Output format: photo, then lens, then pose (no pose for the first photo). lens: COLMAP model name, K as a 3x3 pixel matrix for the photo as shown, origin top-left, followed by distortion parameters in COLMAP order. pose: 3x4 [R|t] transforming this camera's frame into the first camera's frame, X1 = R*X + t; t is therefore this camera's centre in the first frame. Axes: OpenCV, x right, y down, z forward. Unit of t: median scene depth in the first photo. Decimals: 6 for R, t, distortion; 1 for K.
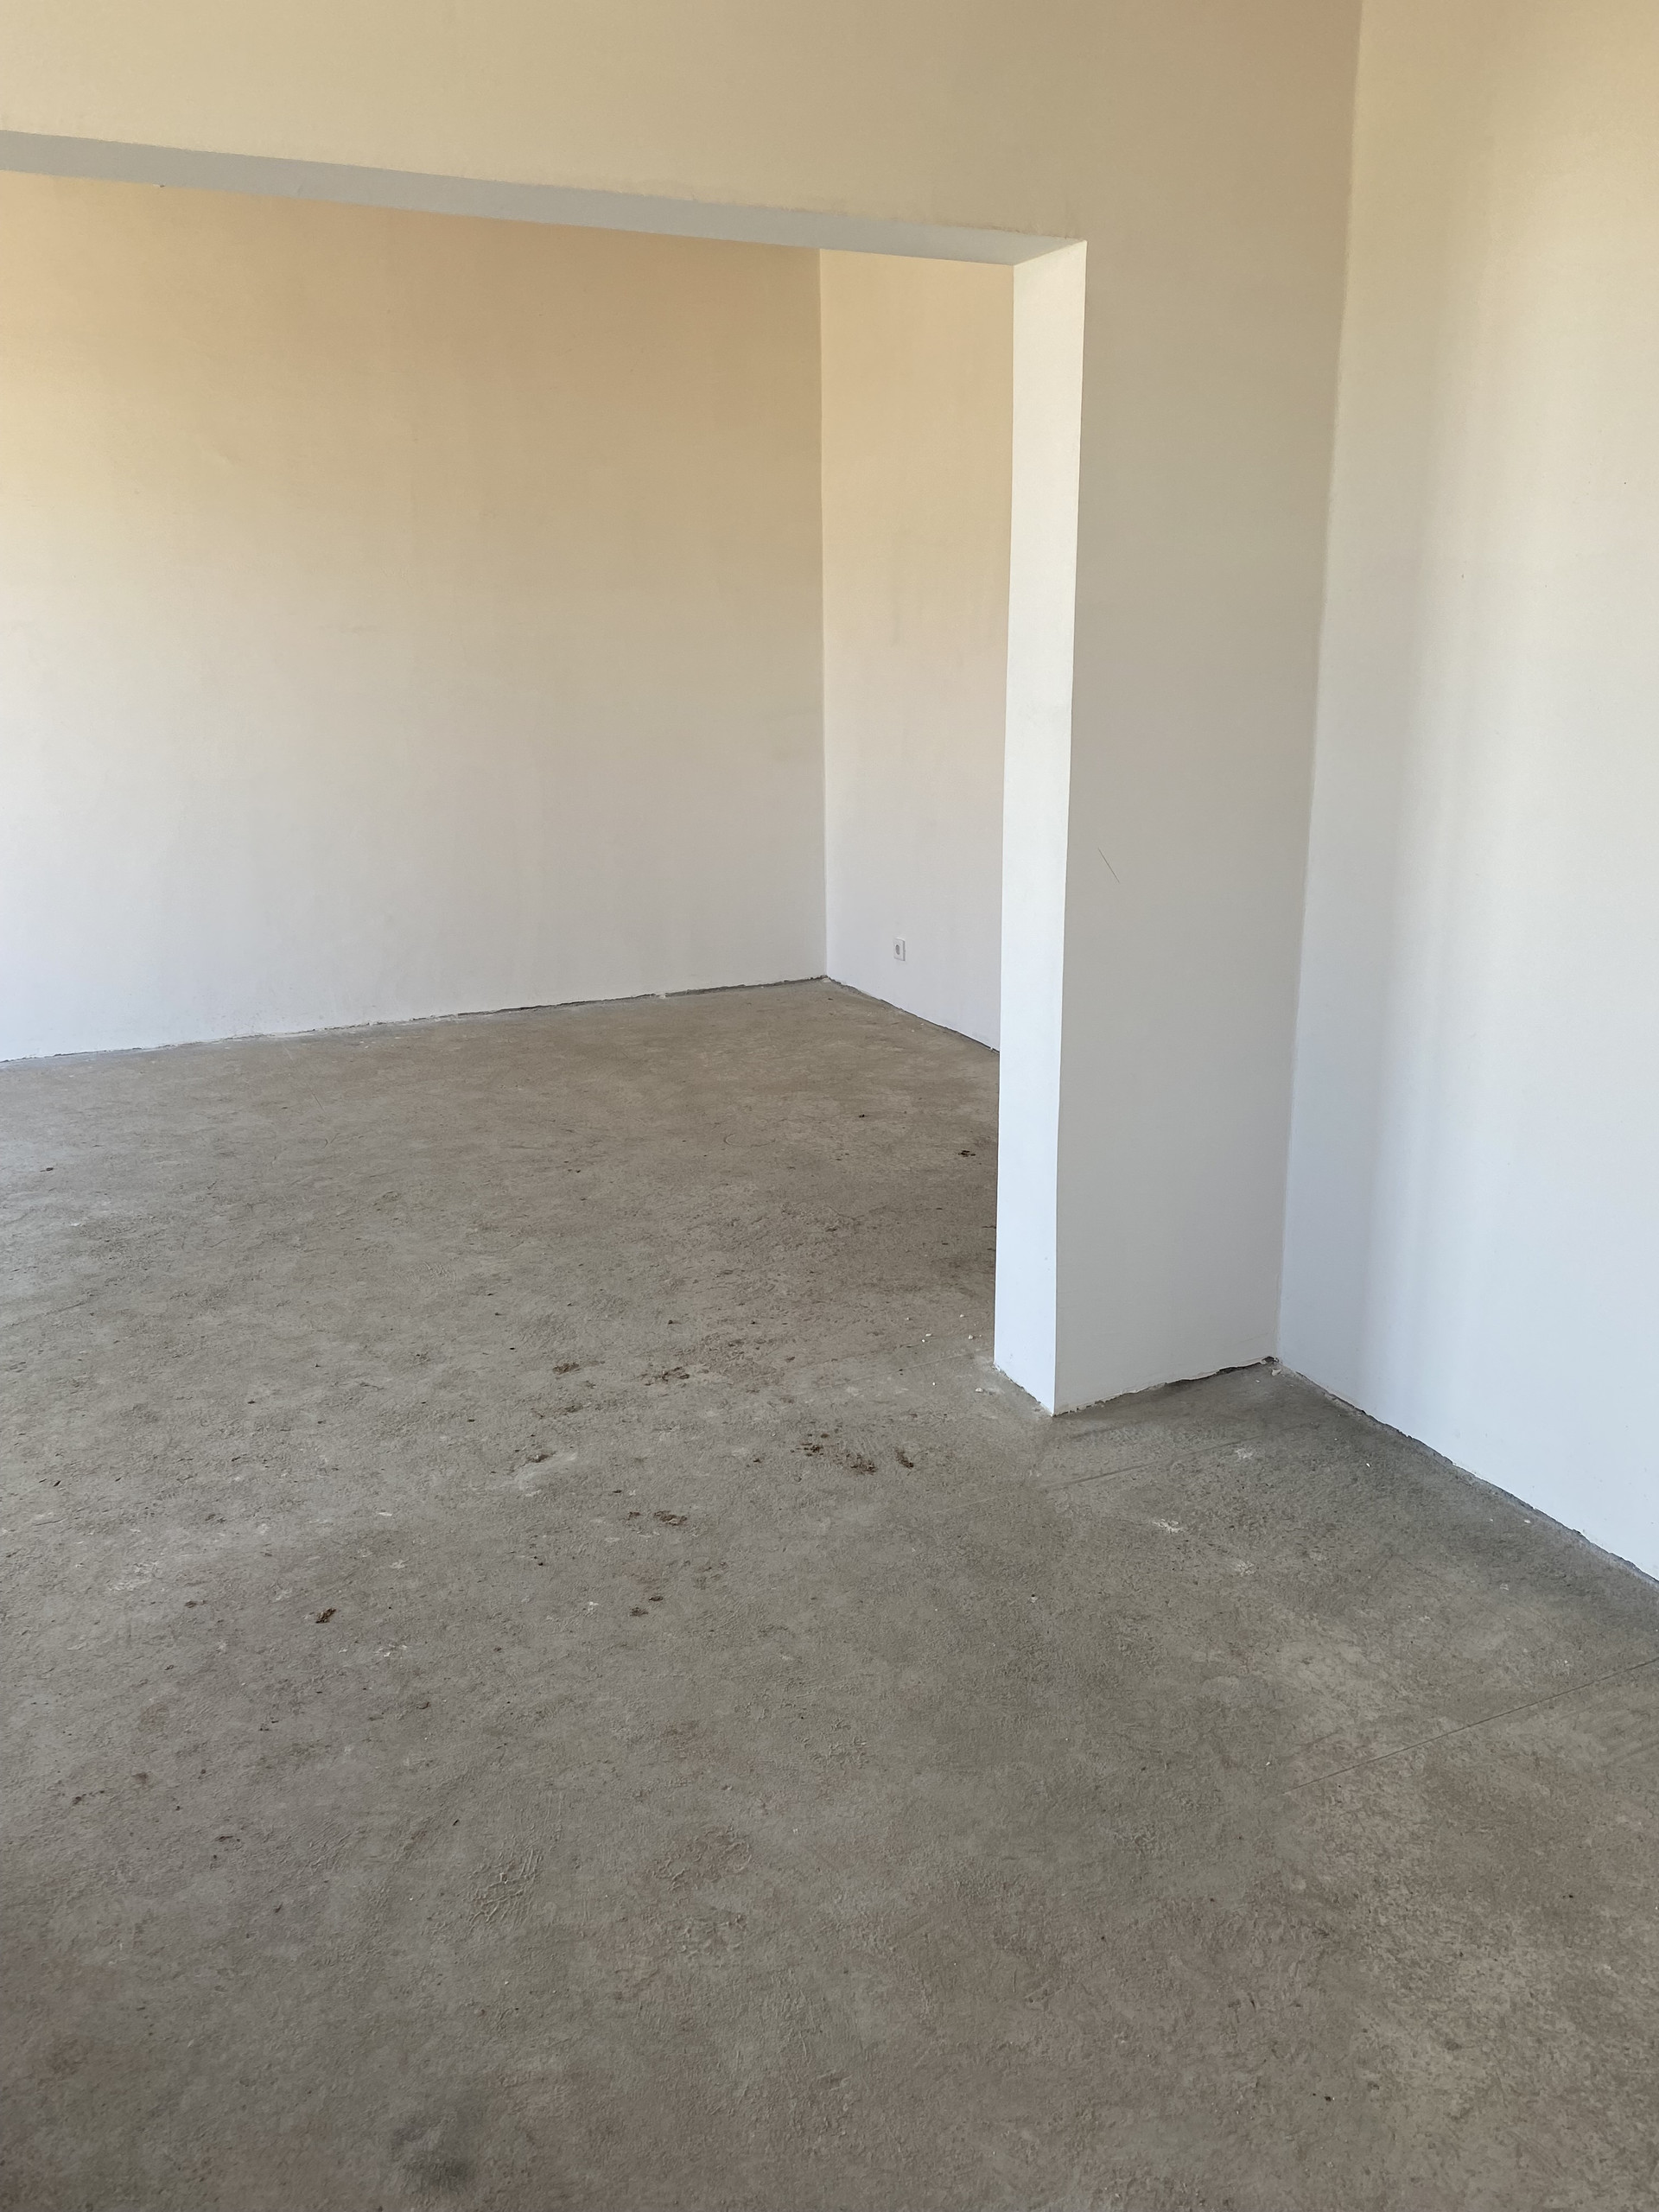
lens RADIAL K [[1680.7, 0, 841.8], [0, 1680.7, 1073.7], [0, 0, 1]] dist [0.091604, -0.116983]
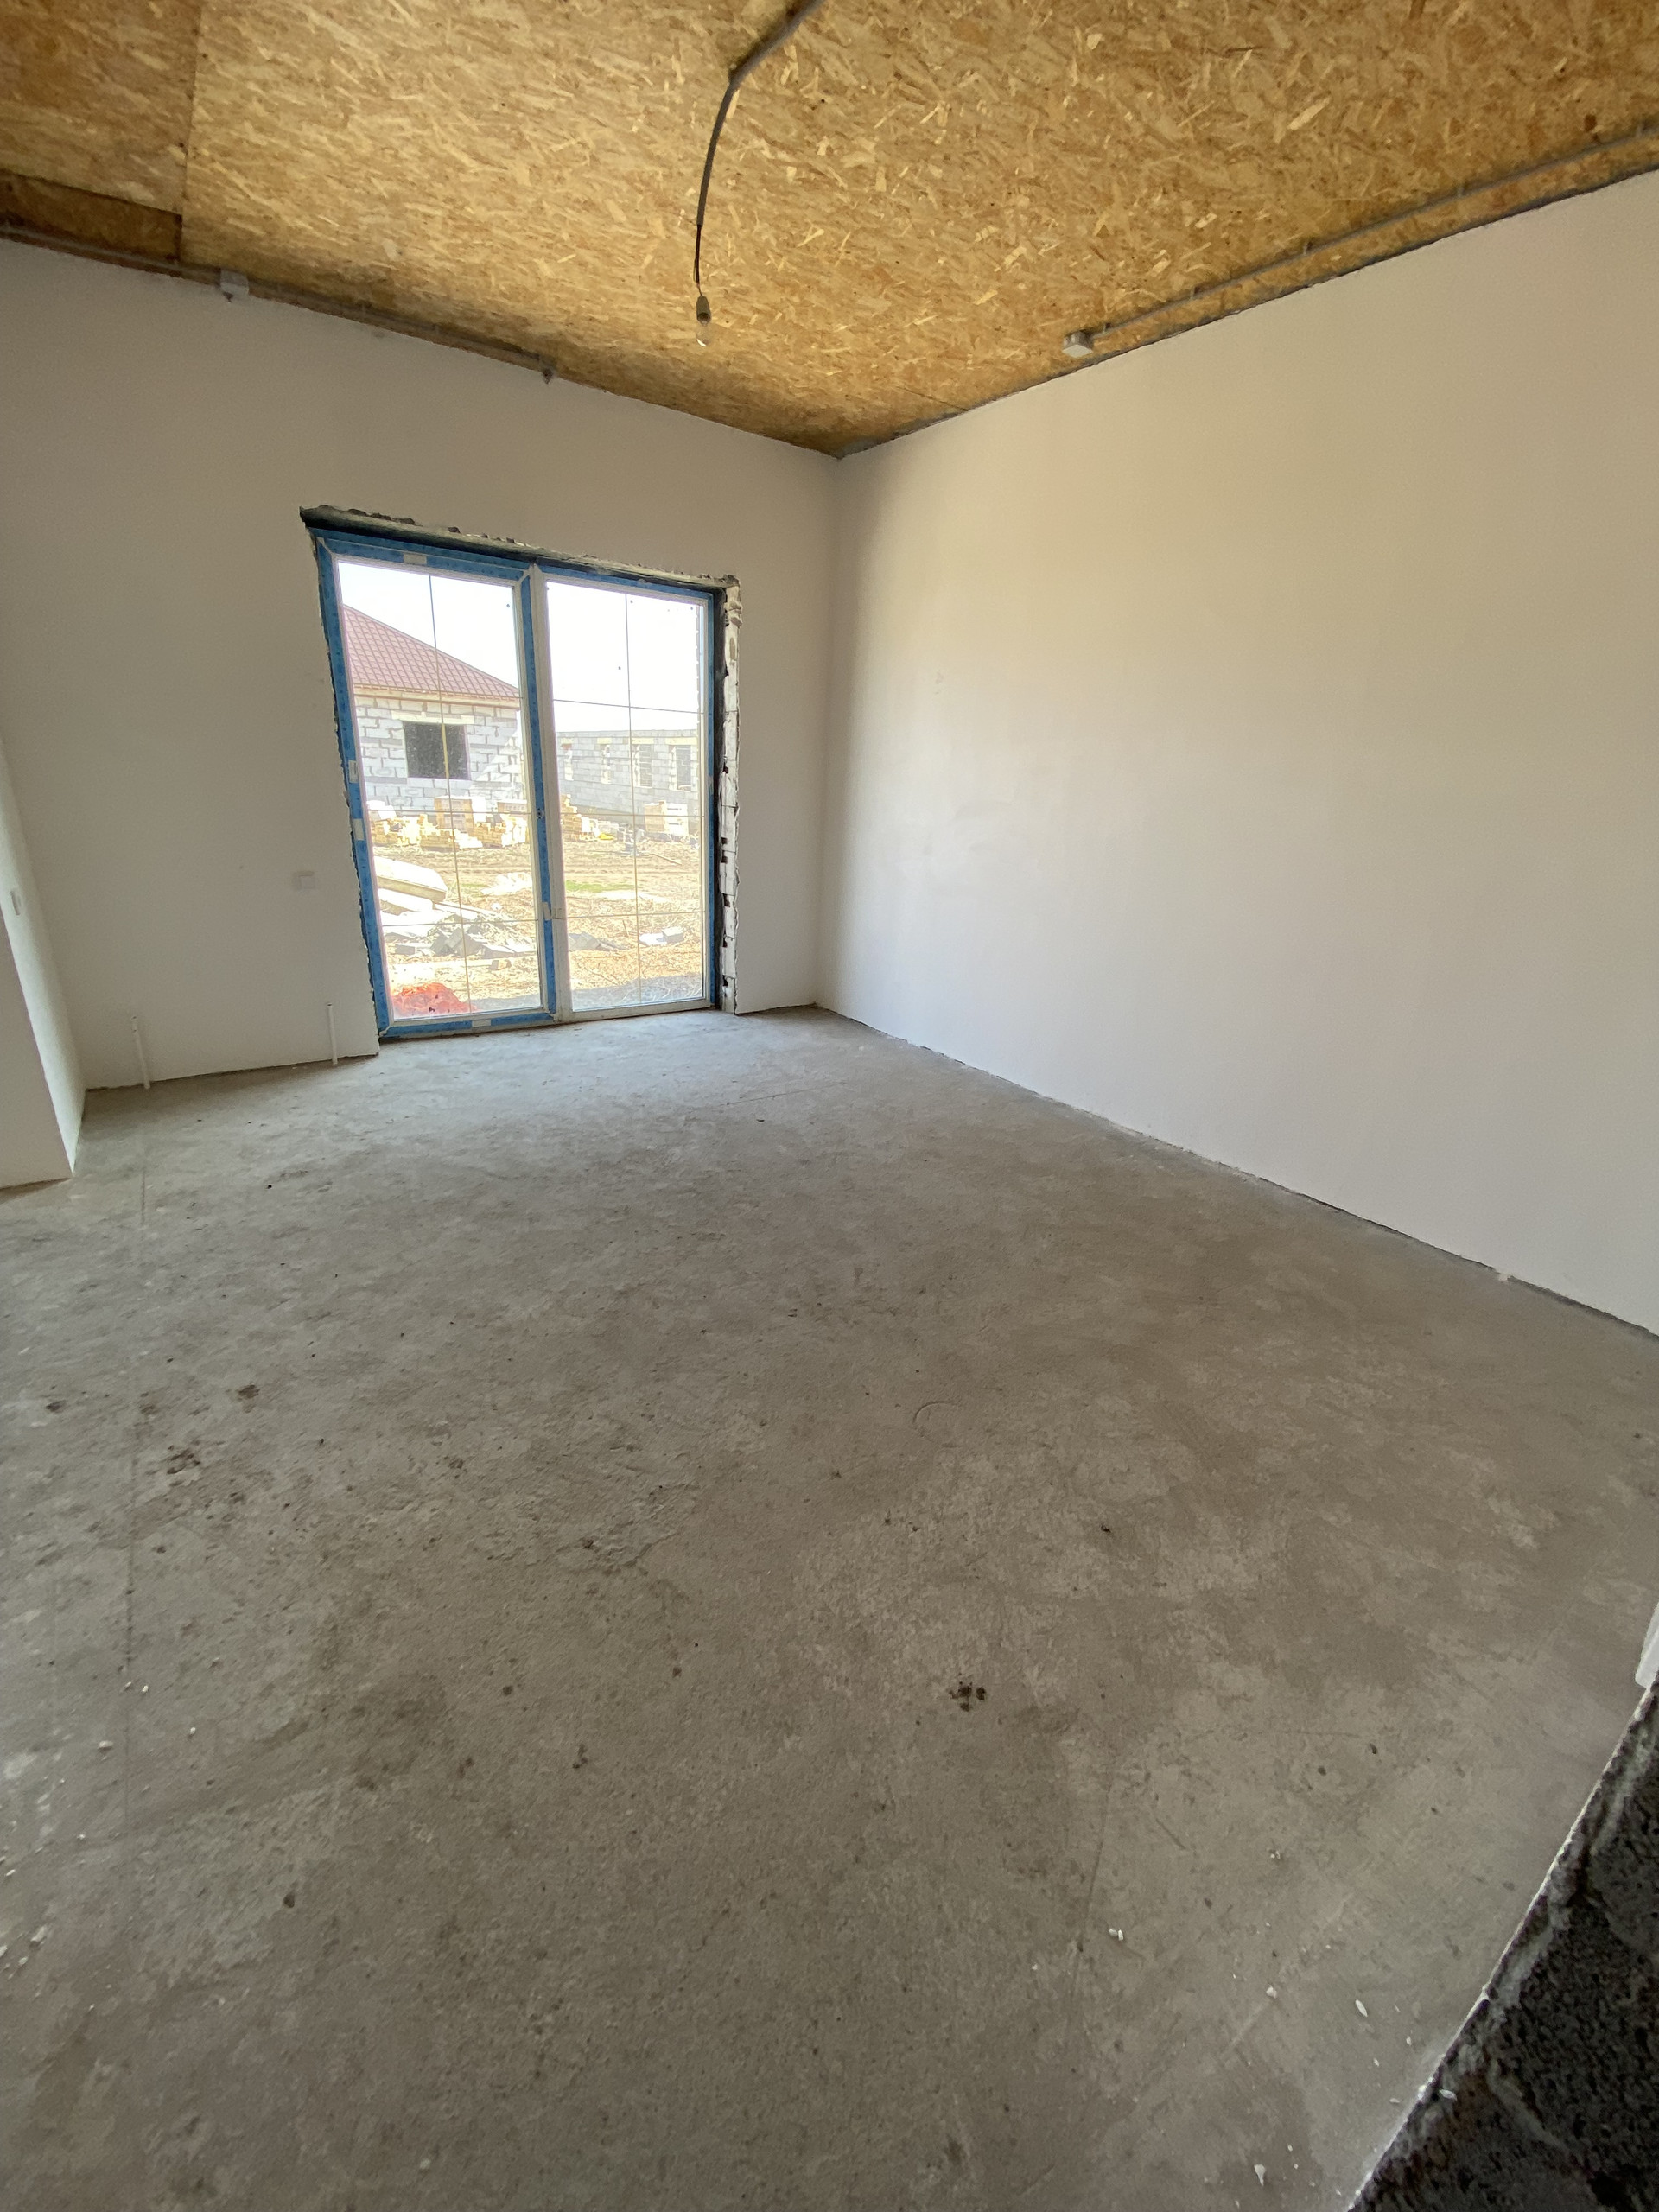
lens RADIAL K [[889.9, 0, 829.5], [0, 889.9, 1106.0], [0, 0, 1]] dist [0.051823, -0.041330]
pose [[0.164916, 0.353596, -0.920746, 0.387196], [-0.299637, 0.907368, 0.294791, -0.291445], [0.939692, 0.227274, 0.255590, 1.168648]]
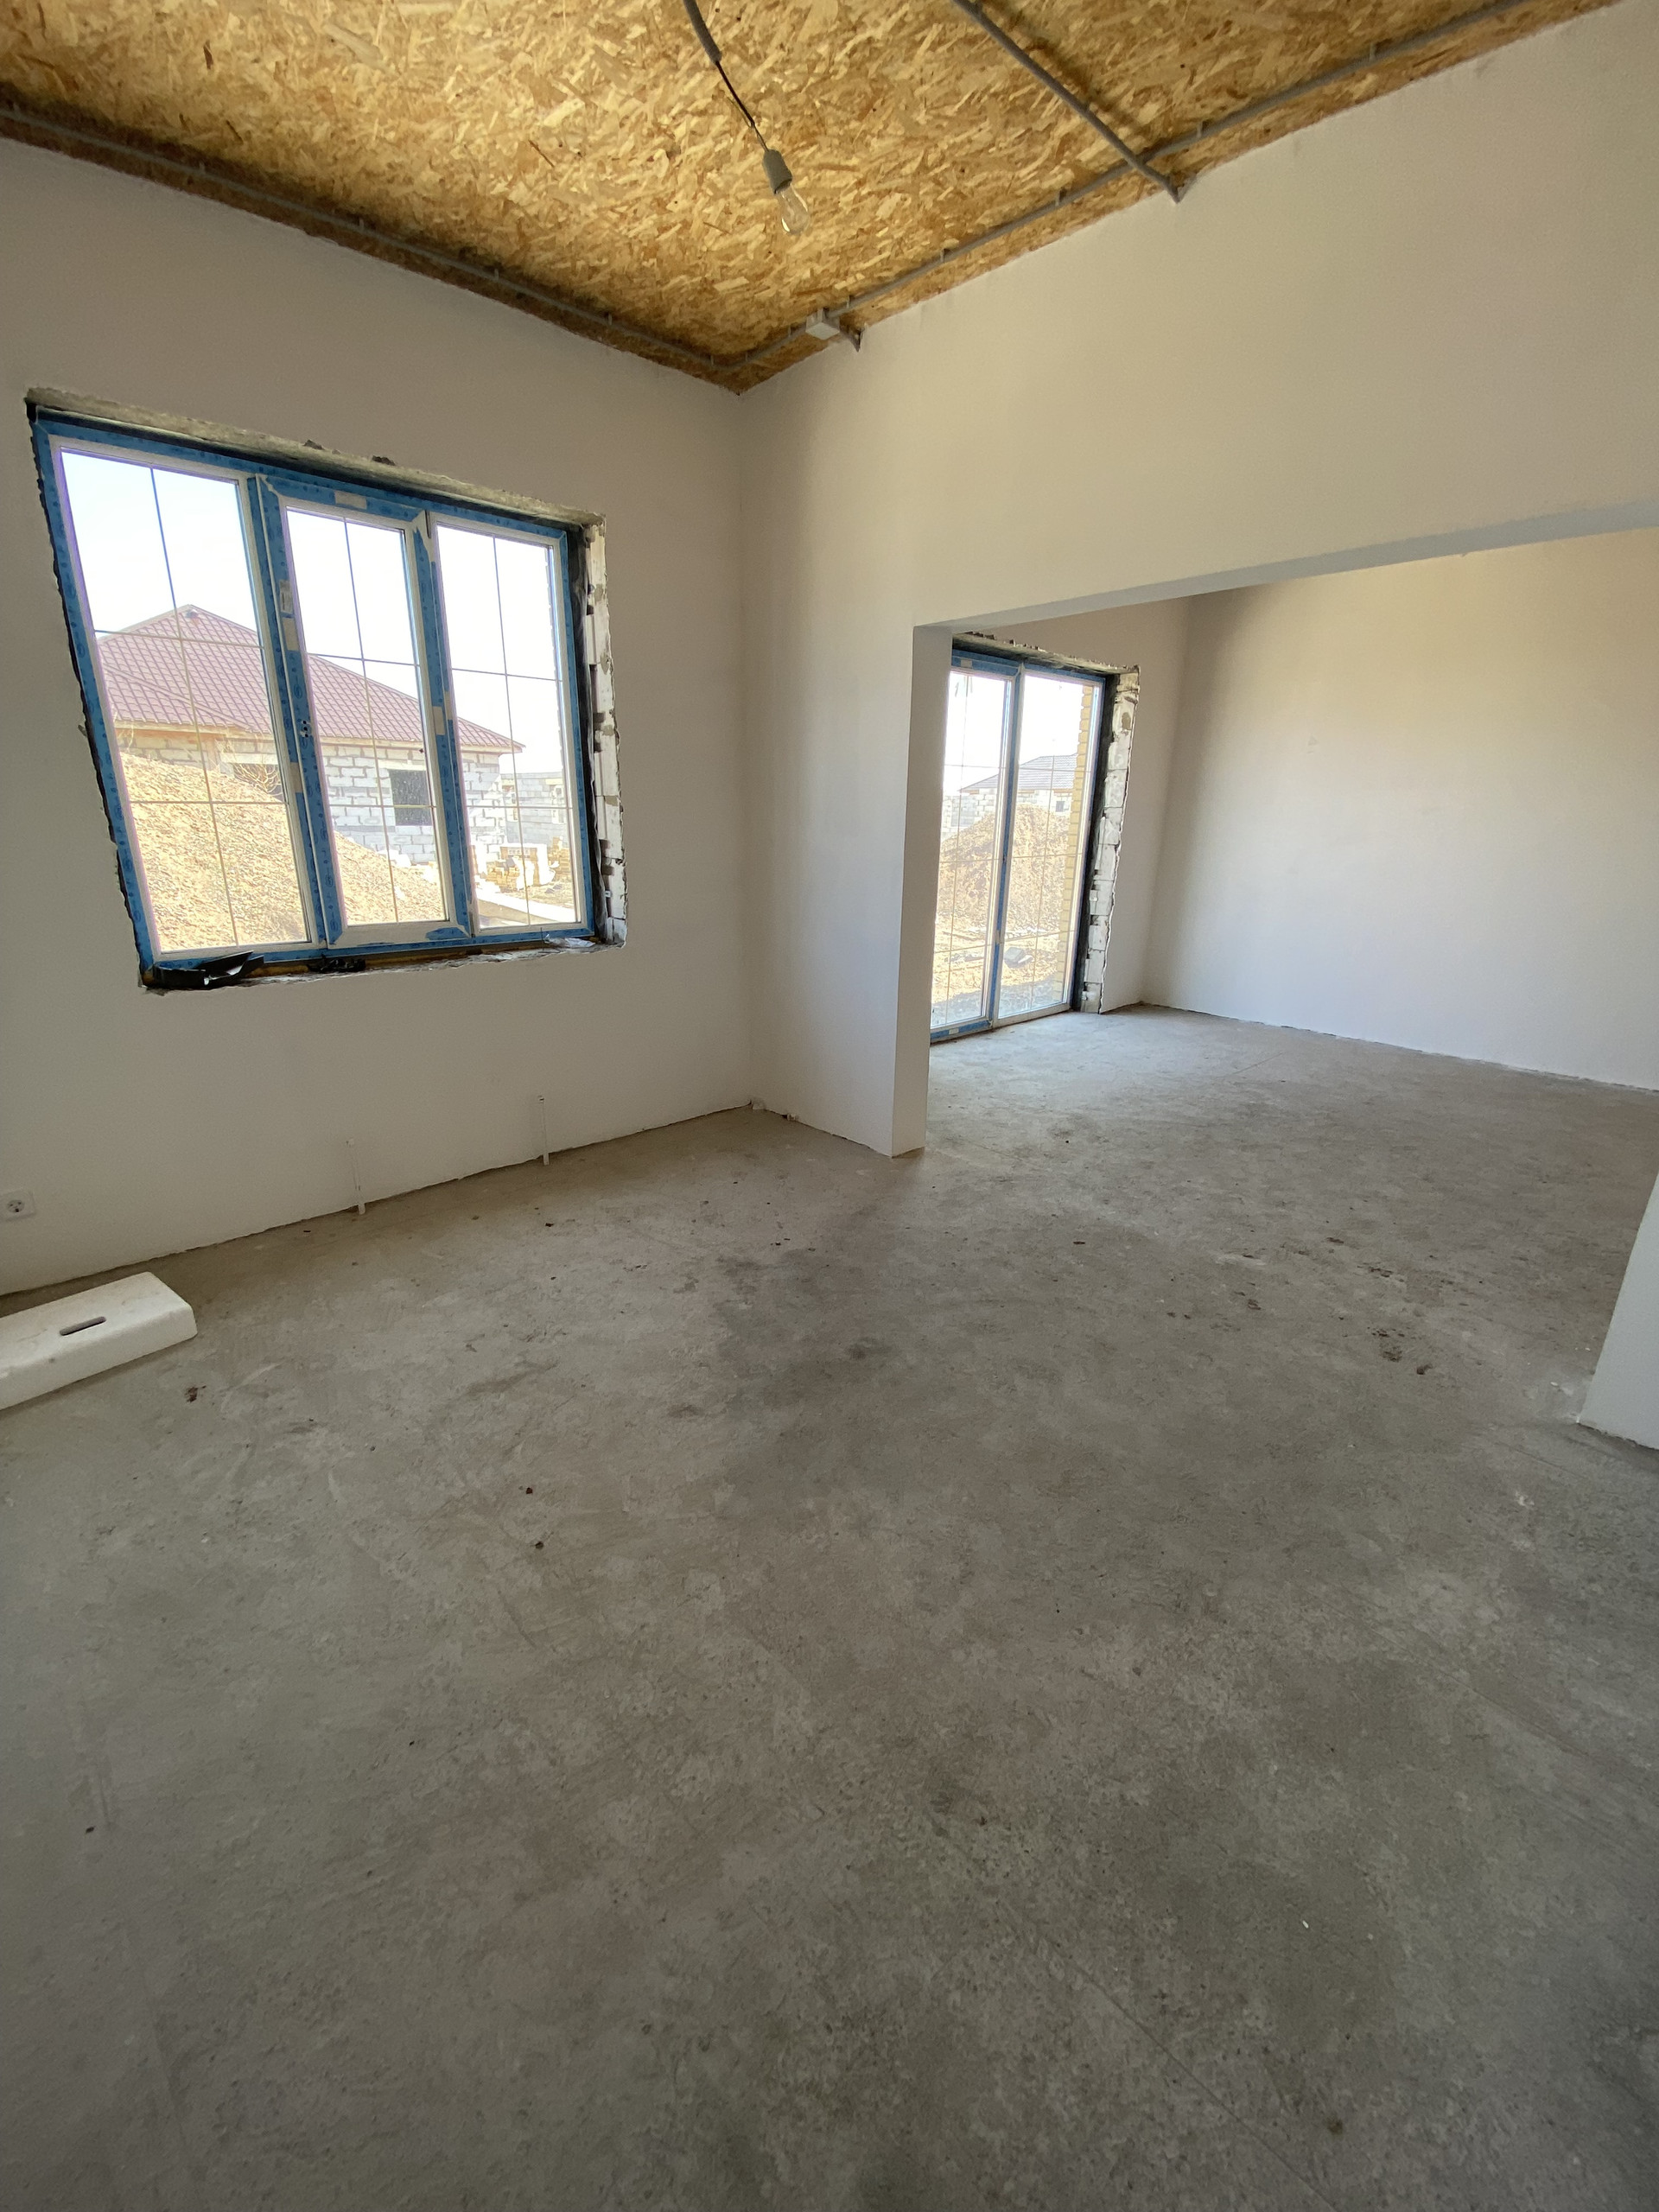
lens RADIAL K [[897.0, 0, 829.5], [0, 897.0, 1106.0], [0, 0, 1]] dist [0.027034, -0.025687]
pose [[0.306119, 0.309215, -0.900376, 0.464392], [-0.262185, 0.936588, 0.232511, -0.032483], [0.915178, 0.164889, 0.367779, 0.170996]]
